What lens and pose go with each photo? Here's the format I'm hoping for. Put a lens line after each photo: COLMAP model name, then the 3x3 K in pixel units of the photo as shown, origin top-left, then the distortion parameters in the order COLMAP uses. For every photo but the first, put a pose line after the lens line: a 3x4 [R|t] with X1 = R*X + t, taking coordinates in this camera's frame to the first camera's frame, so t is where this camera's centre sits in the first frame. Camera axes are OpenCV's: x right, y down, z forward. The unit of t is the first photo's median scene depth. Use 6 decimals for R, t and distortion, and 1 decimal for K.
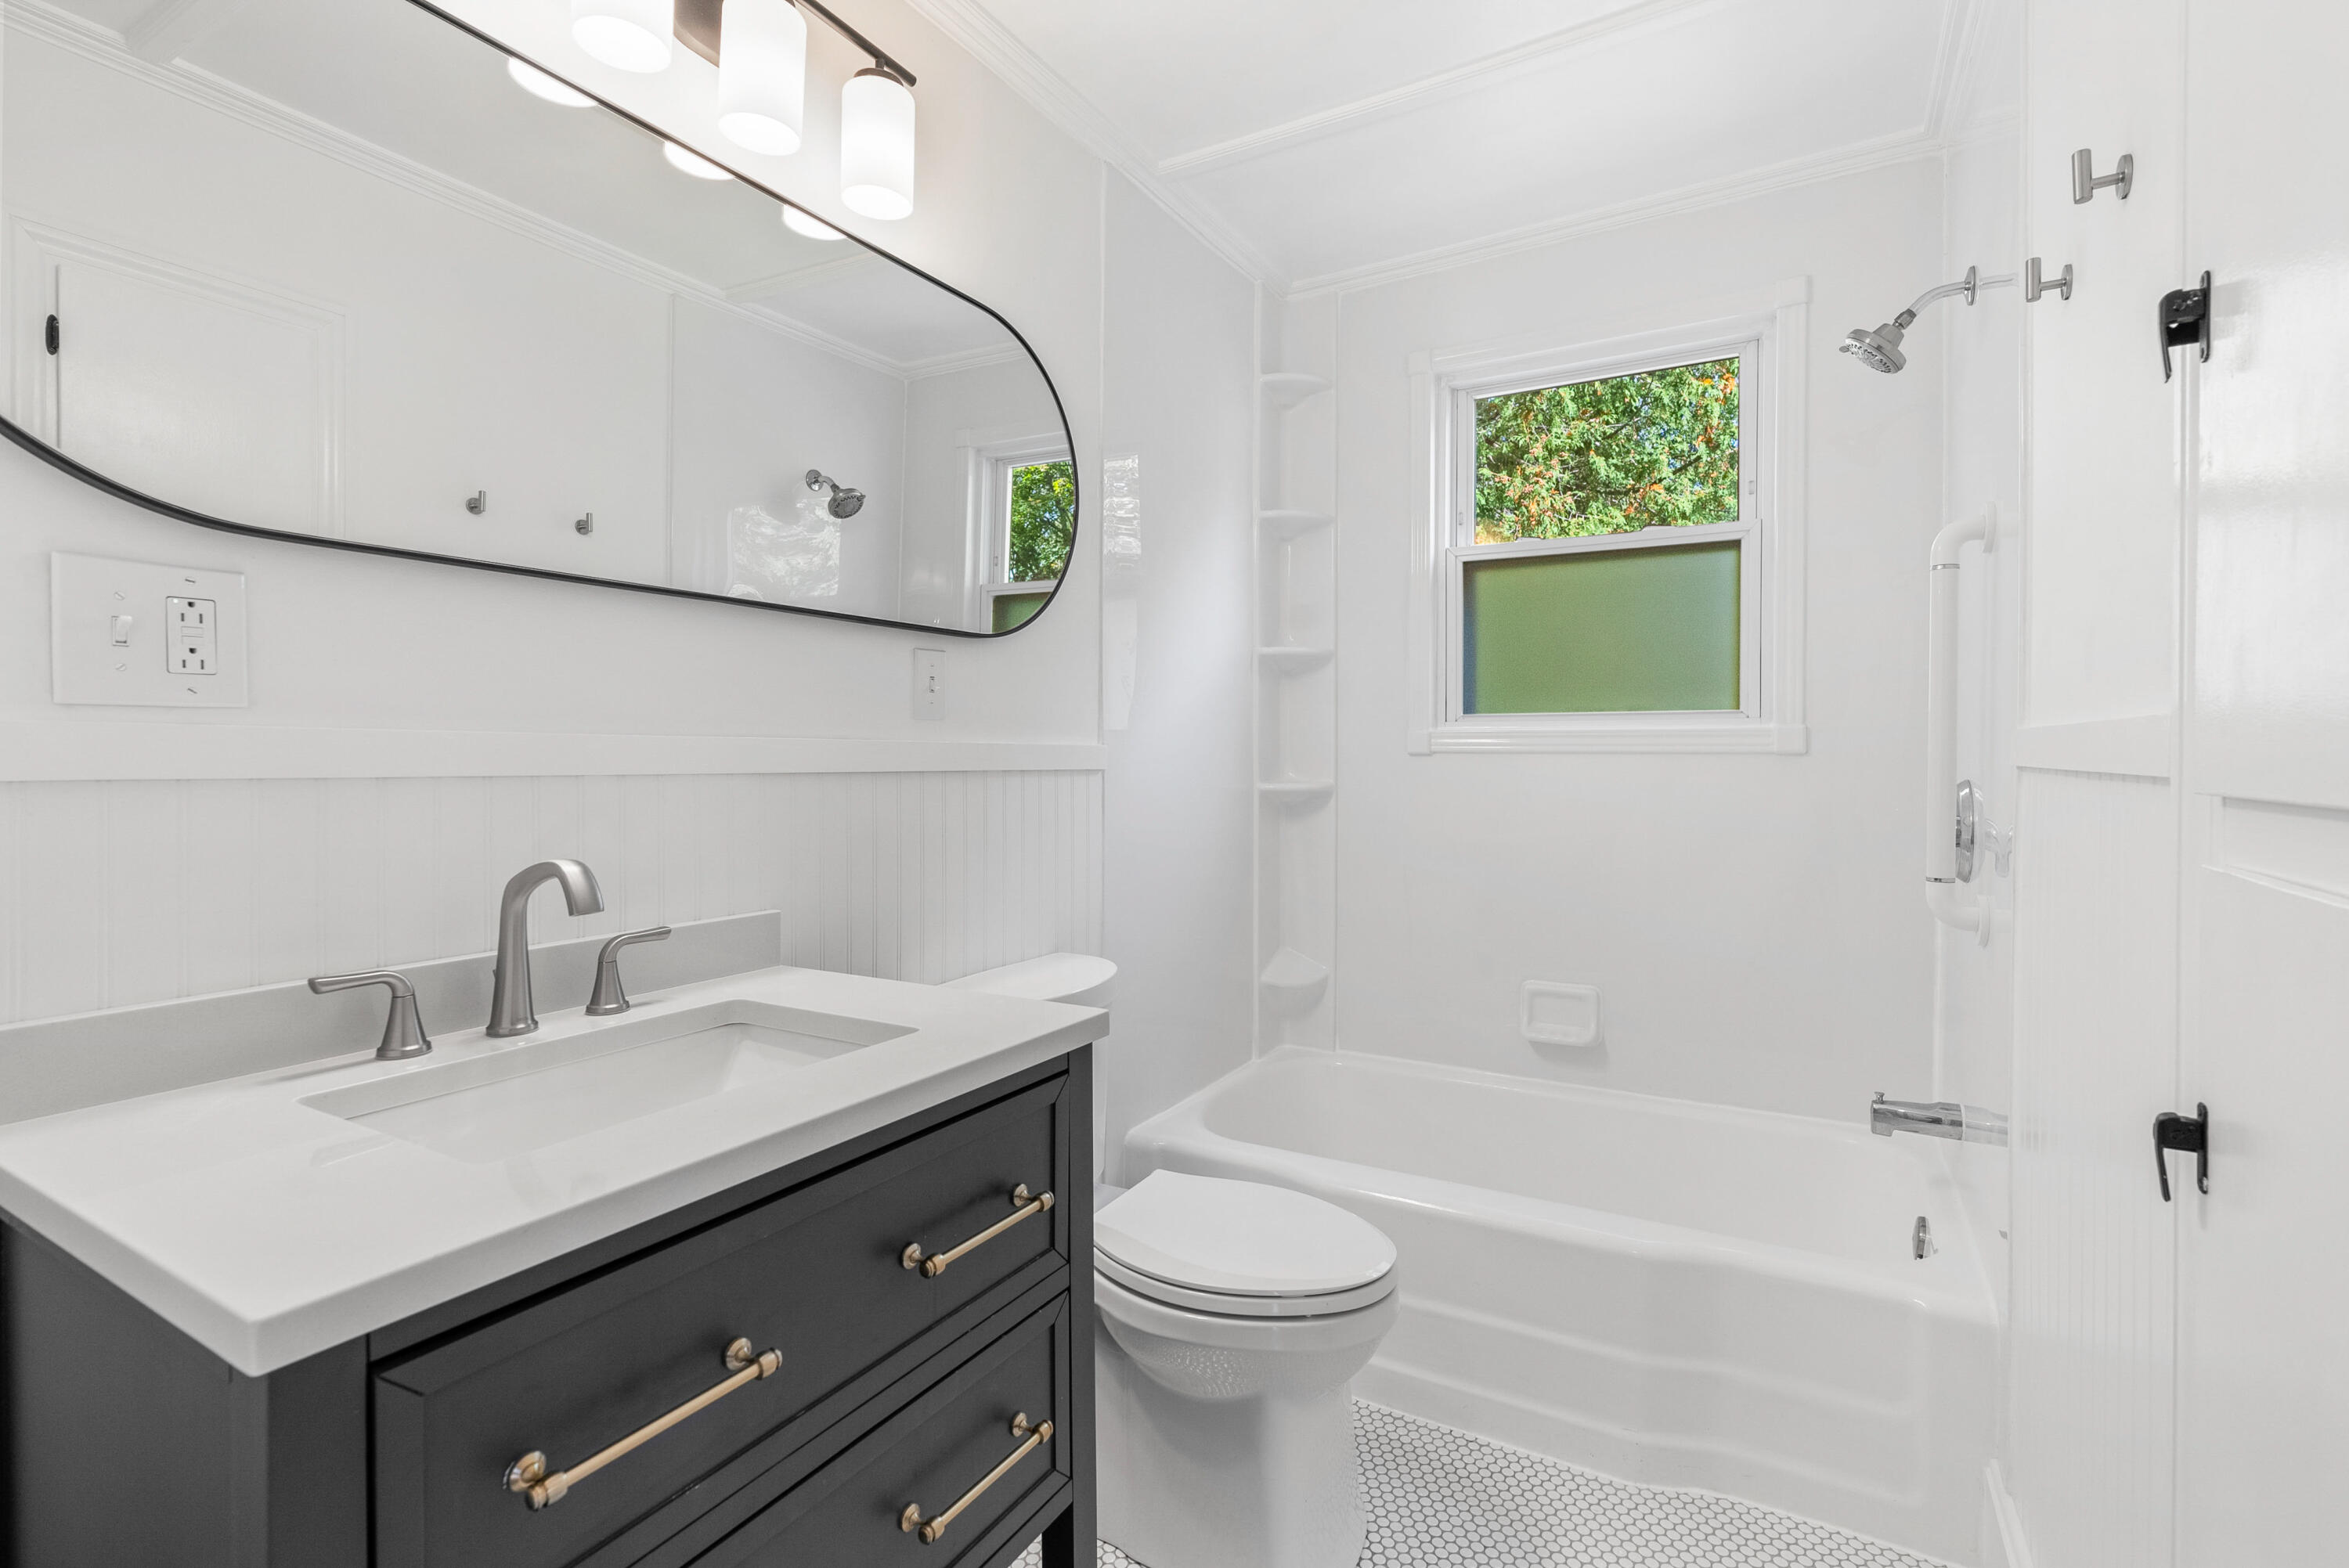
lens RADIAL K [[1064.2, 0, 1180.3], [0, 1064.2, 761.3], [0, 0, 1]] dist [-0.015403, 0.005791]
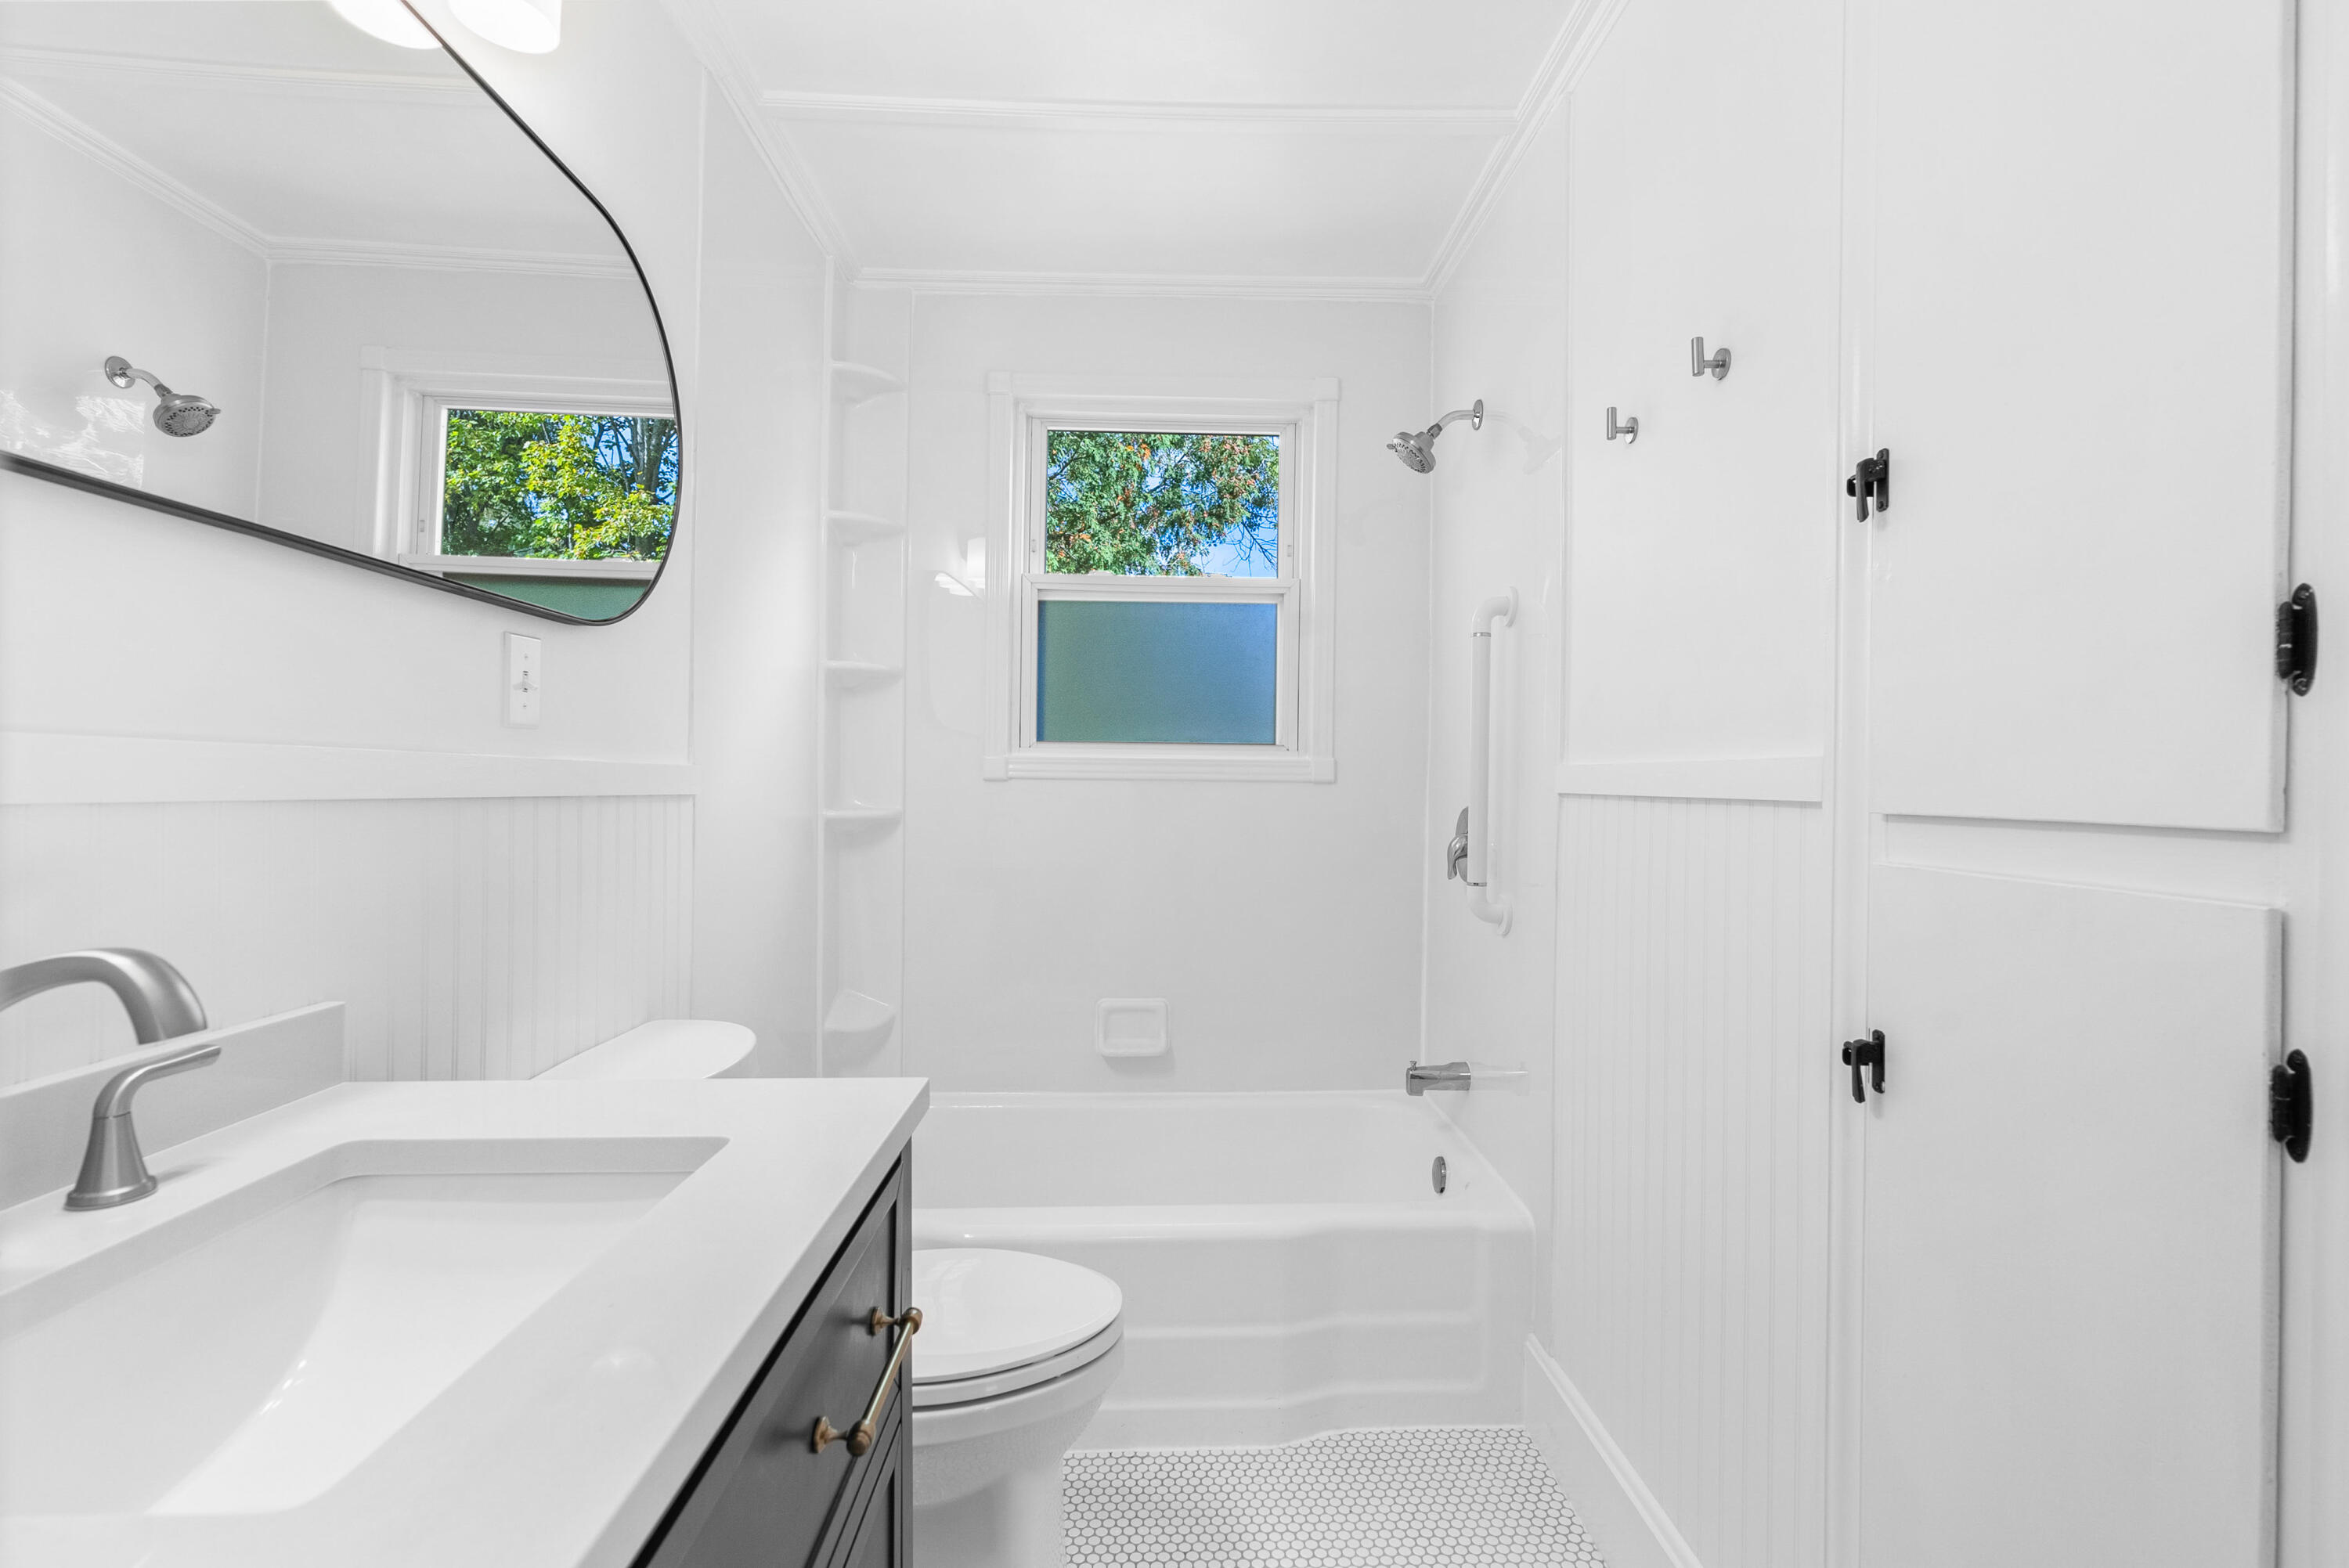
lens RADIAL K [[1064.2, 0, 1174.0], [0, 1064.2, 782.6], [0, 0, 1]] dist [-0.015403, 0.005791]
pose [[0.846113, 0.007086, 0.532956, -0.219082], [-0.004807, 0.999972, -0.005664, 0.000877], [-0.532982, 0.002231, 0.846124, 0.108066]]
